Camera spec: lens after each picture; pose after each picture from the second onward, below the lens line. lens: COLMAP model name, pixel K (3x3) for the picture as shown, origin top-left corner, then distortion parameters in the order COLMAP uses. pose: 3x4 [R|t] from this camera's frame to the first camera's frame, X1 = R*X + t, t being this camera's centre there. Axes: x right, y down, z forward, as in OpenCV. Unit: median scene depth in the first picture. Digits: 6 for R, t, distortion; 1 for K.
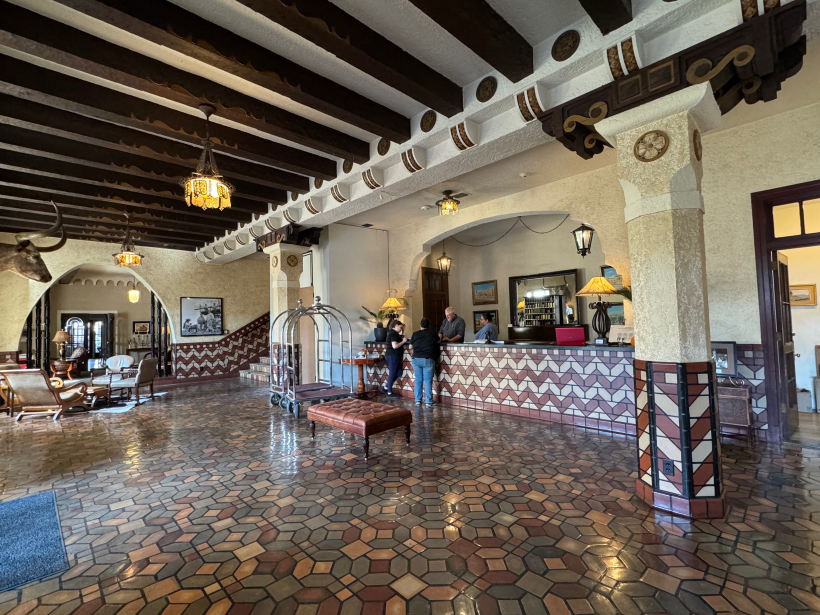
lens RADIAL K [[383.0, 0, 409.8], [0, 383.0, 307.2], [0, 0, 1]] dist [-0.000827, -0.000048]
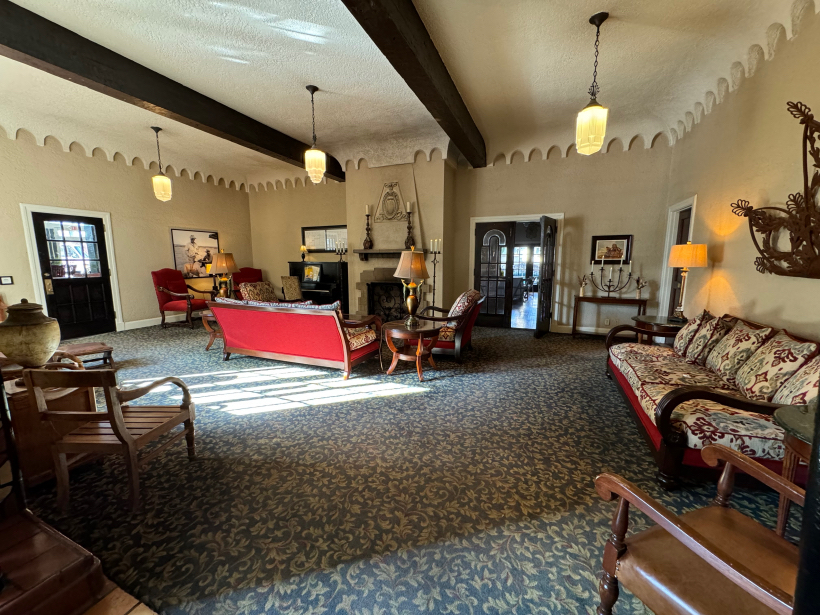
lens RADIAL K [[327.3, 0, 408.5], [0, 327.3, 305.9], [0, 0, 1]] dist [-0.000133, 0.000003]
pose [[0.392913, 0.156046, -0.906239, -0.454829], [0.026484, 0.983168, 0.180774, 0.043458], [0.919194, -0.095029, 0.382167, 0.657910]]
